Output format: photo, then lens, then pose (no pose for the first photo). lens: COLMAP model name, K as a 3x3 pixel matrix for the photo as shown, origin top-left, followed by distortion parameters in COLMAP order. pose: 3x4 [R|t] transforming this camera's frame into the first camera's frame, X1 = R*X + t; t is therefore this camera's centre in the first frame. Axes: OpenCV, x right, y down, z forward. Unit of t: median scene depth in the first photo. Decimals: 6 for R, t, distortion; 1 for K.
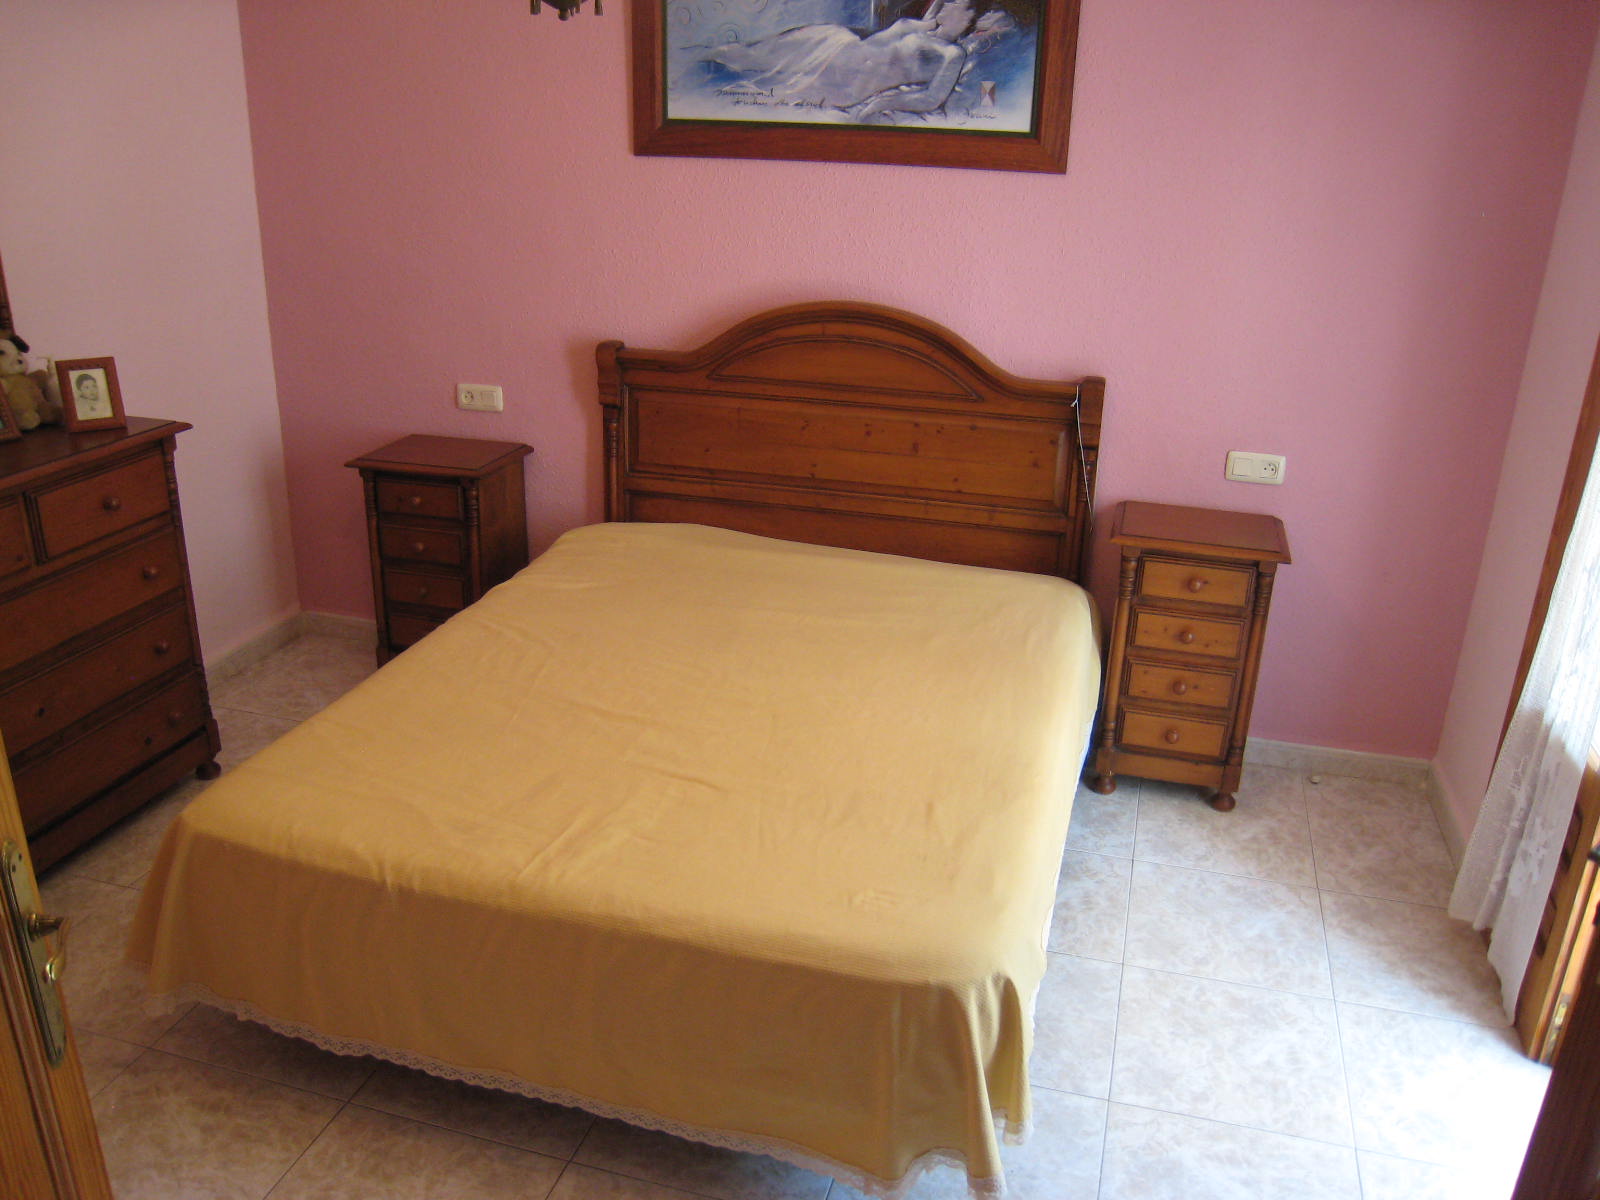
lens RADIAL K [[1289.0, 0, 800.0], [0, 1289.0, 600.0], [0, 0, 1]] dist [-0.086960, 0.000949]
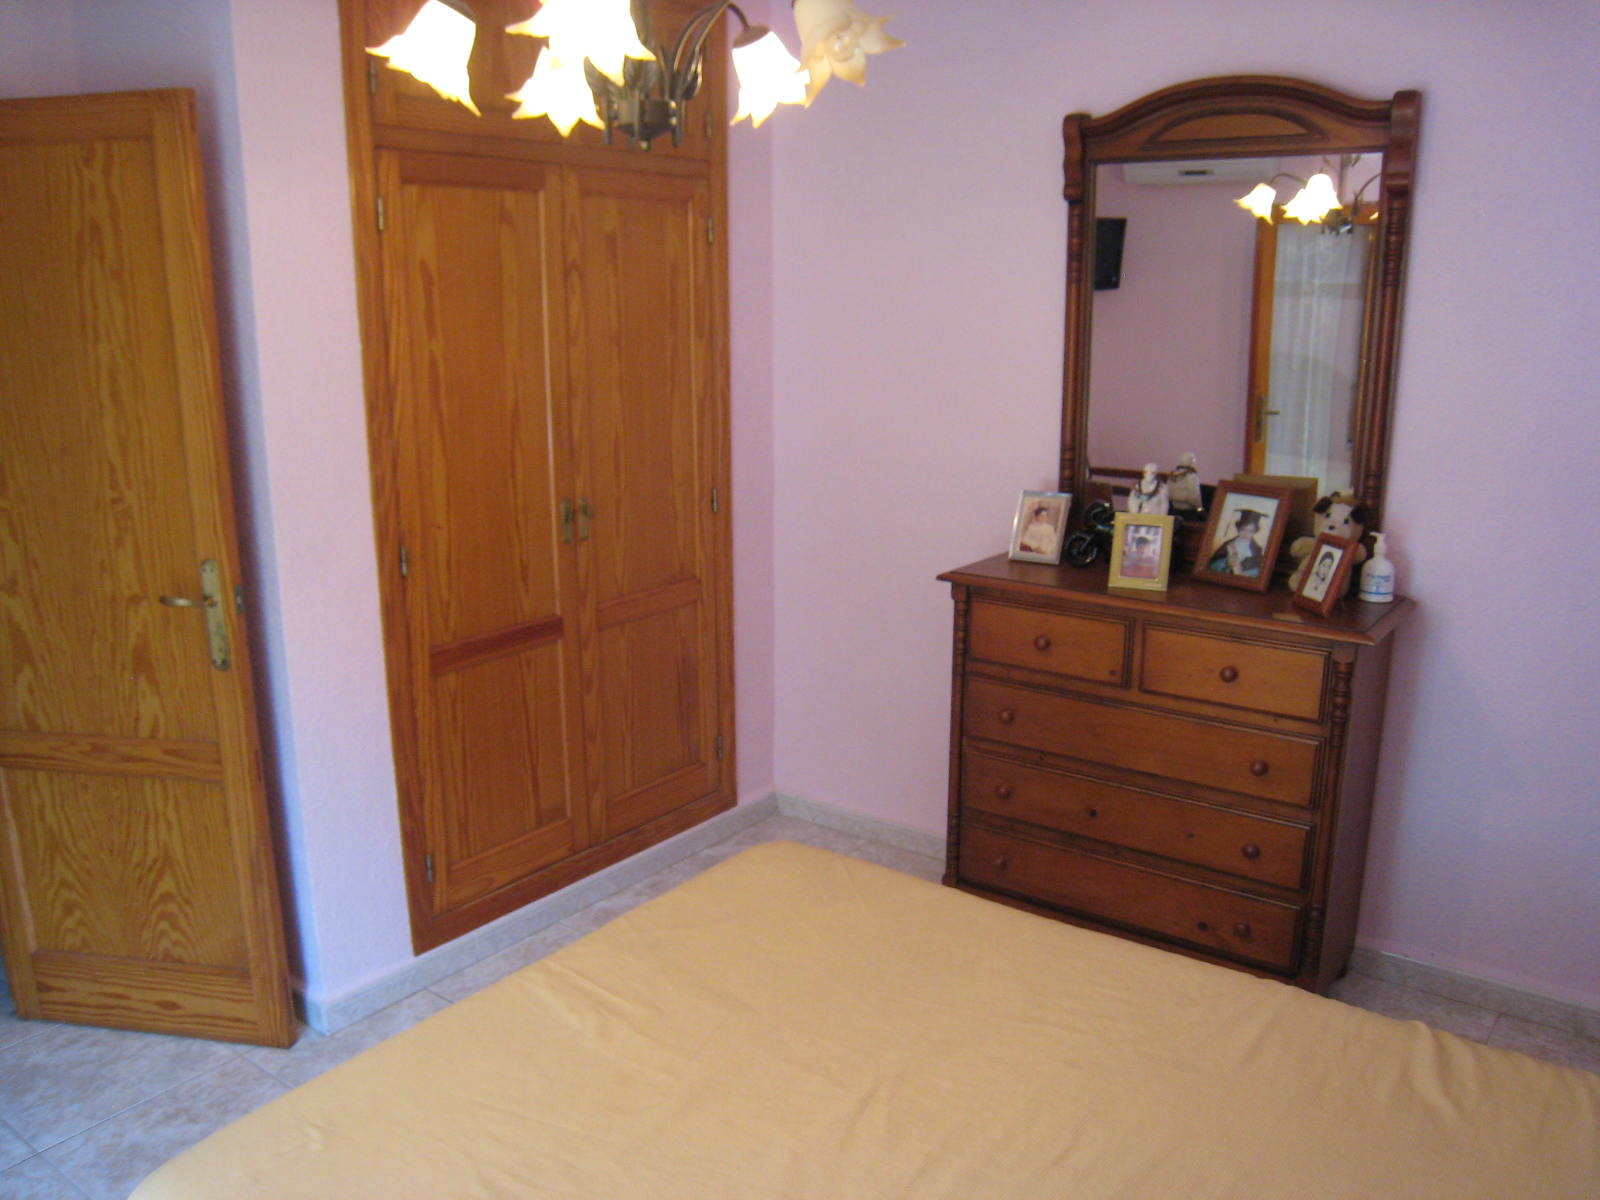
lens RADIAL K [[1289.0, 0, 800.0], [0, 1289.0, 600.0], [0, 0, 1]] dist [-0.086960, 0.000949]
pose [[-0.351366, 0.189741, -0.916810, 0.459911], [-0.341186, 0.885959, 0.314115, -0.335186], [0.871857, 0.423172, -0.246559, 0.979741]]
